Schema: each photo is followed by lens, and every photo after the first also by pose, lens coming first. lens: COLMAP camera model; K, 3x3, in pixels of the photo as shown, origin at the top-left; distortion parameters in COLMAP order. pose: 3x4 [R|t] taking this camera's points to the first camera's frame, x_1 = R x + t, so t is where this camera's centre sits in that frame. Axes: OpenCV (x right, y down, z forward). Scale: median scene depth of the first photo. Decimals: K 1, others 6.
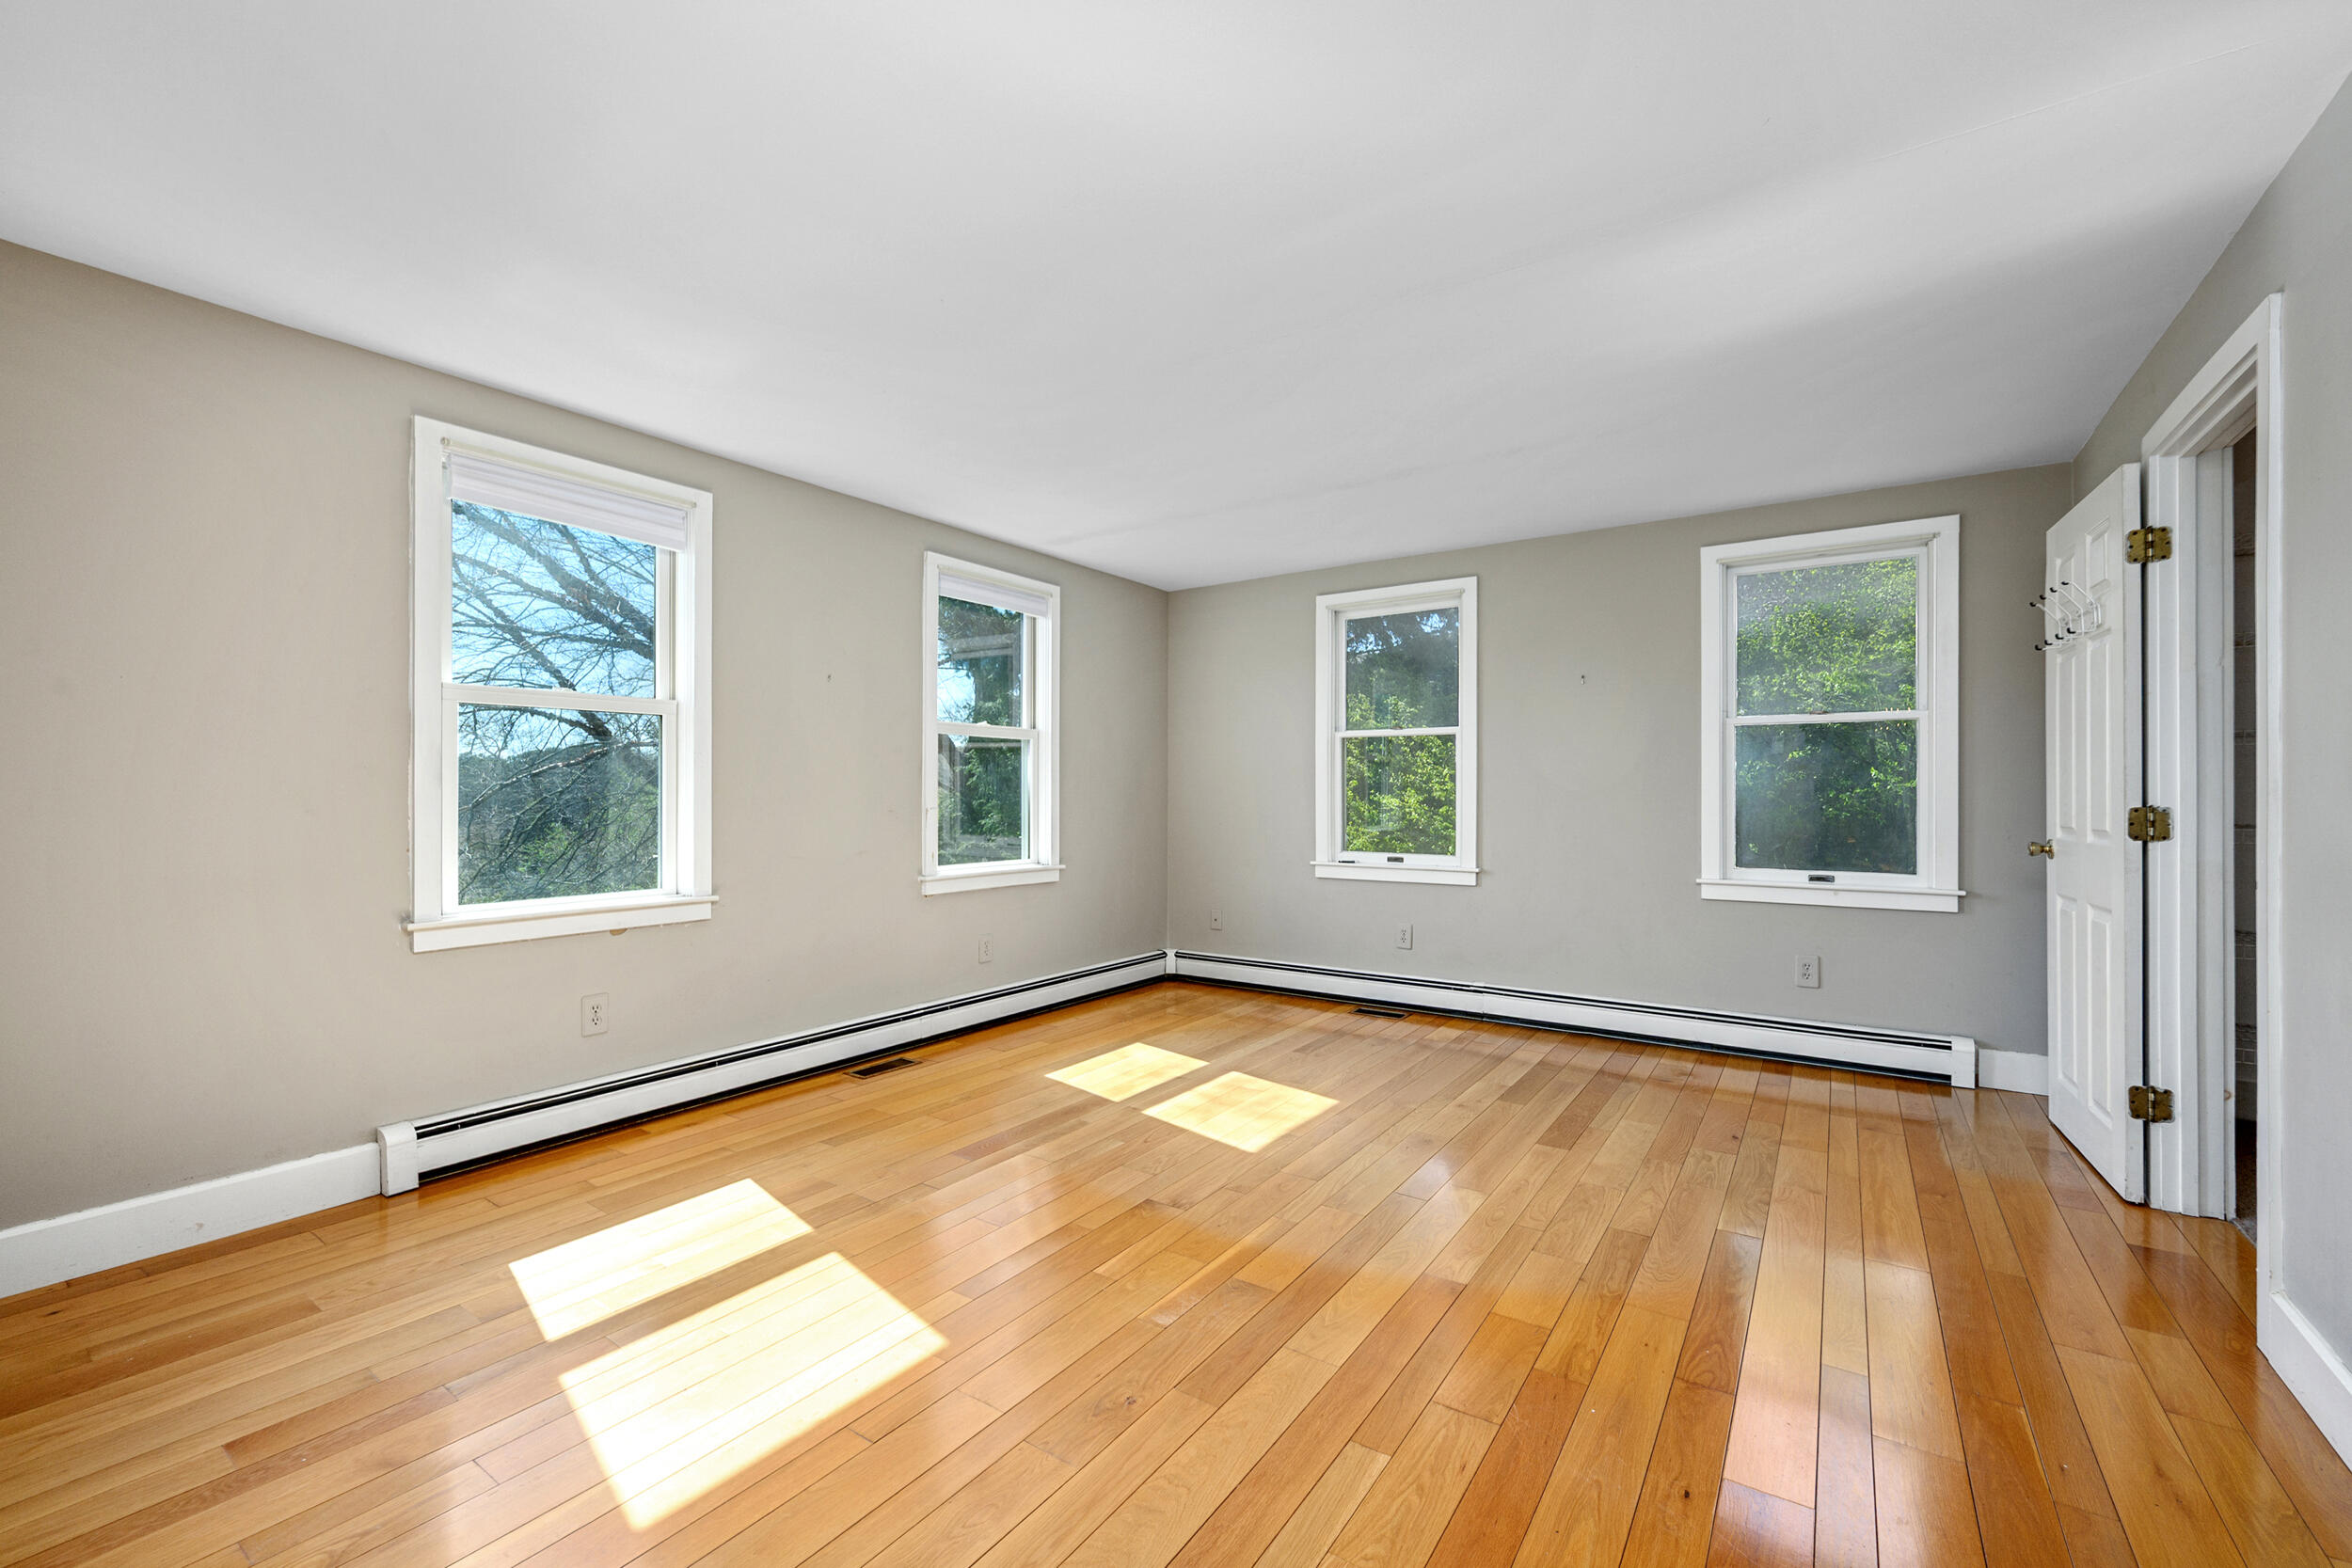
lens RADIAL K [[950.0, 0, 1161.0], [0, 950.0, 786.5], [0, 0, 1]] dist [-0.012795, -0.000135]
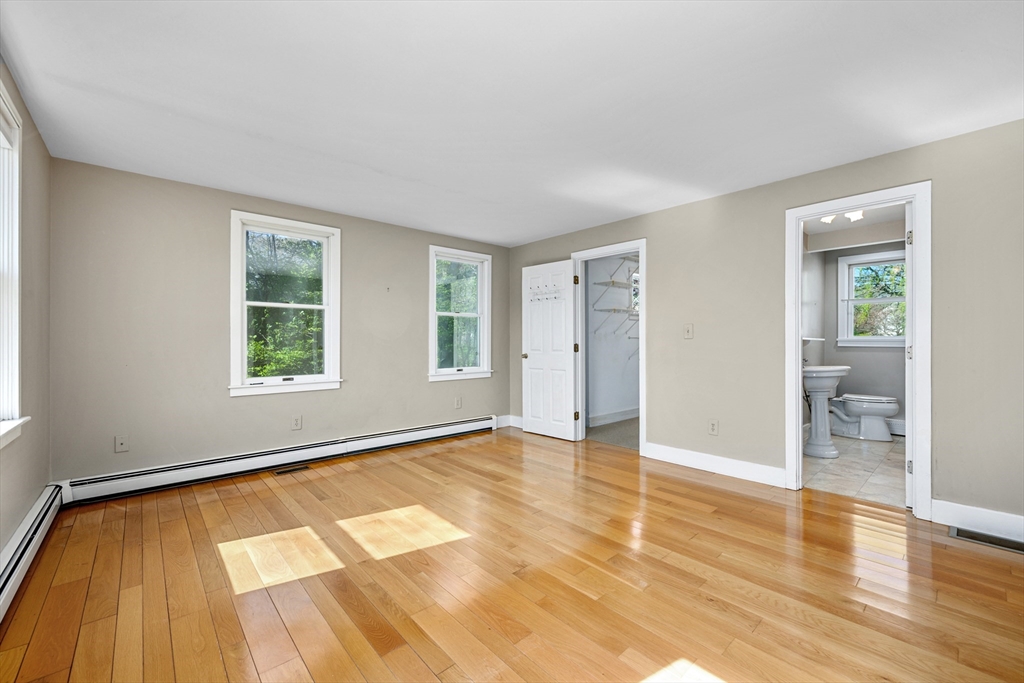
lens RADIAL K [[413.6, 0, 505.5], [0, 413.6, 342.6], [0, 0, 1]] dist [-0.012795, -0.000135]
pose [[0.224509, 0.000835, 0.974472, -0.544167], [0.000183, 1.000000, -0.000899, 0.015397], [-0.974472, 0.000380, 0.224509, 0.628218]]
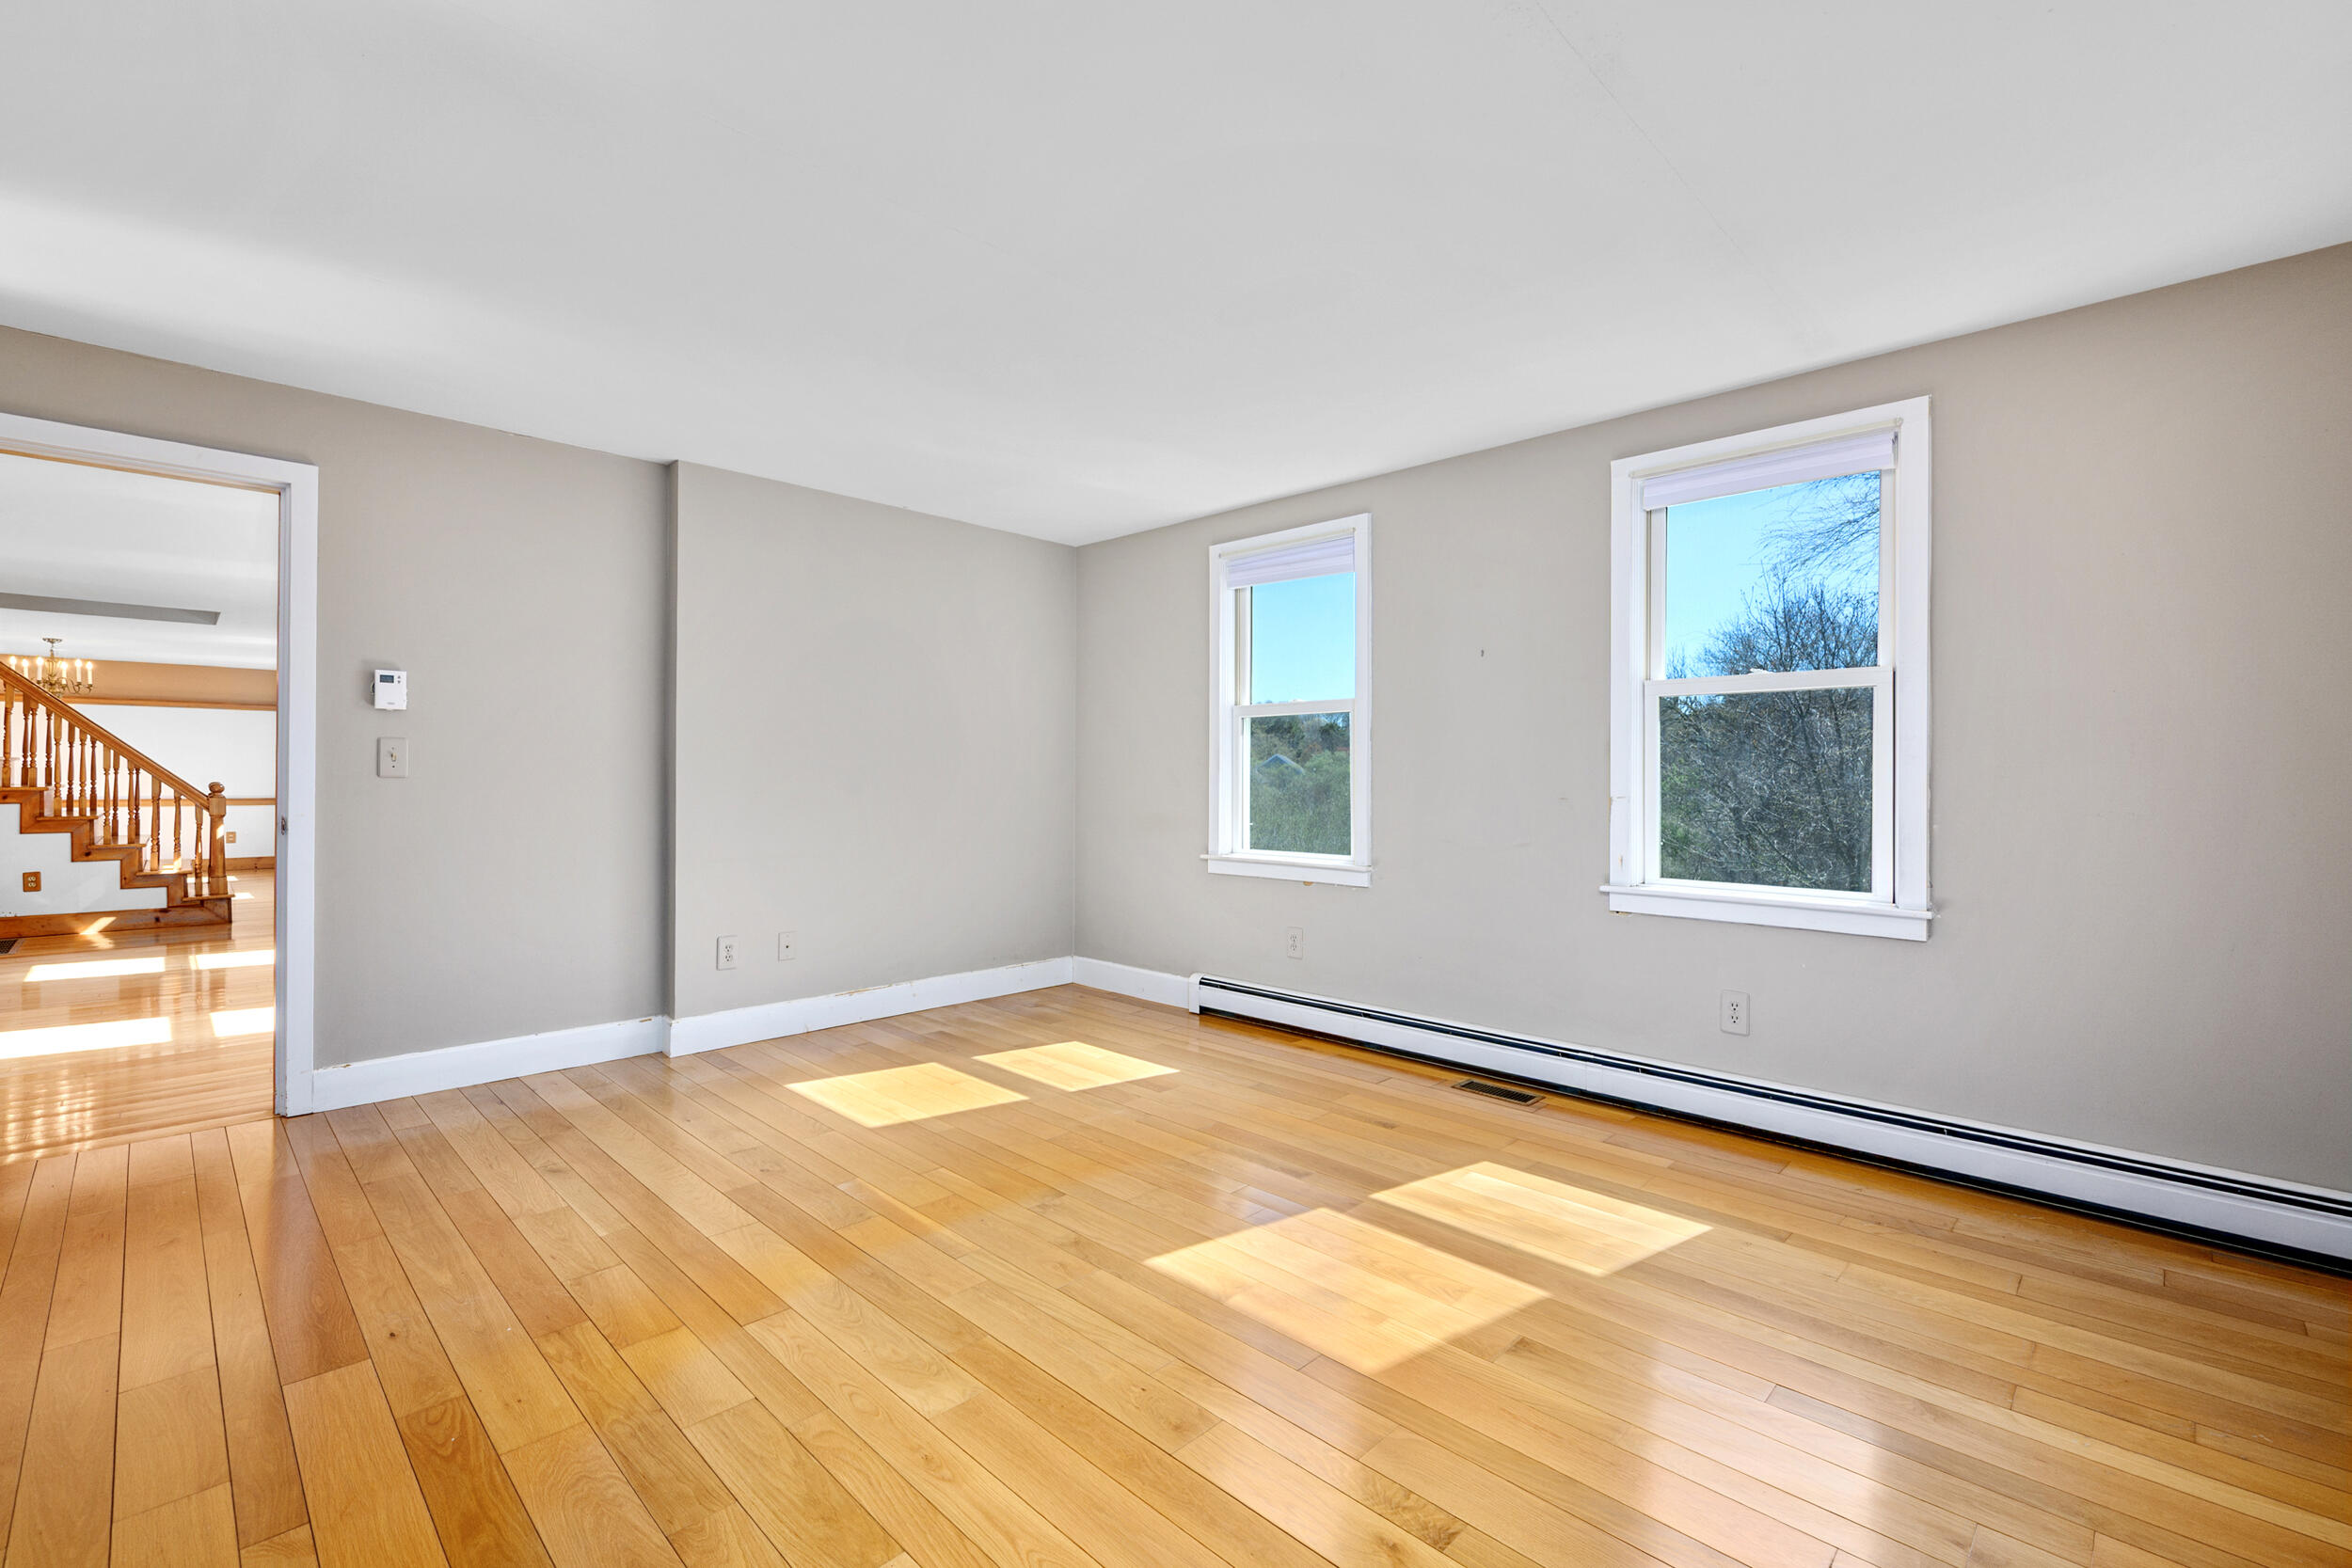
lens RADIAL K [[1012.3, 0, 1176.0], [0, 1012.3, 784.0], [0, 0, 1]] dist [0.000243, -0.000025]
pose [[-0.154132, 0.009554, -0.988004, 0.720595], [0.001780, 0.999954, 0.009392, 0.008918], [0.988049, -0.000311, -0.154142, 0.937840]]
